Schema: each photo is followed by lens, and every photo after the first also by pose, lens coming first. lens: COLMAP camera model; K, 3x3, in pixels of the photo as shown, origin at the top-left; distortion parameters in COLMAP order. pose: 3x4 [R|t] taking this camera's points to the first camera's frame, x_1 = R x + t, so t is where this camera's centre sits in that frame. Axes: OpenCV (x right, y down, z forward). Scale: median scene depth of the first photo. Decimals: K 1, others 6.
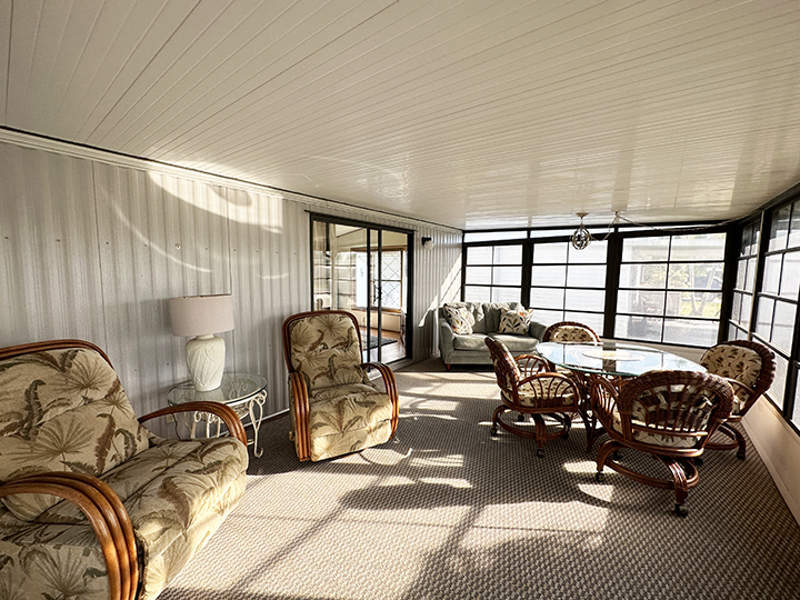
lens RADIAL K [[321.7, 0, 401.2], [0, 321.7, 298.4], [0, 0, 1]] dist [0.000426, -0.000076]
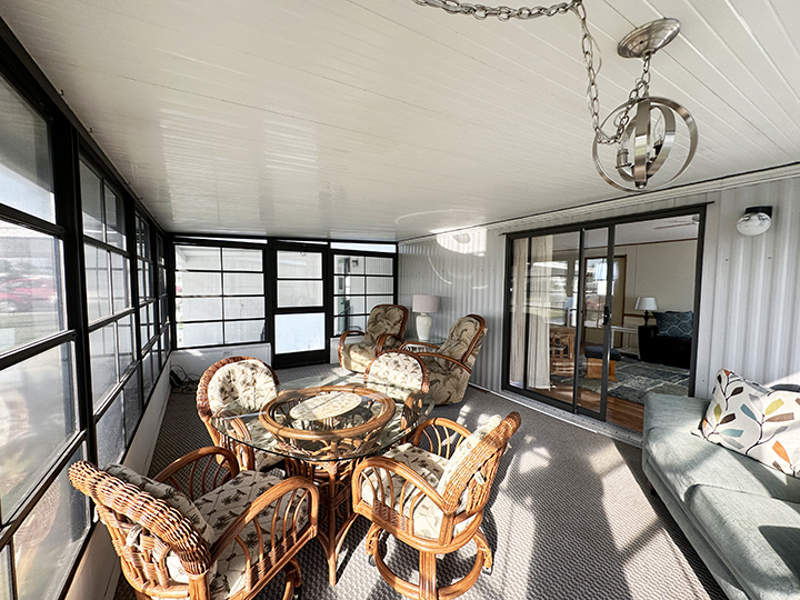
lens RADIAL K [[321.7, 0, 399.3], [0, 321.7, 301.4], [0, 0, 1]] dist [0.000426, -0.000076]
pose [[-0.355642, 0.042007, -0.933678, 1.059902], [-0.097975, 0.991810, 0.081942, -0.089330], [0.929473, 0.120619, -0.348614, 1.182446]]
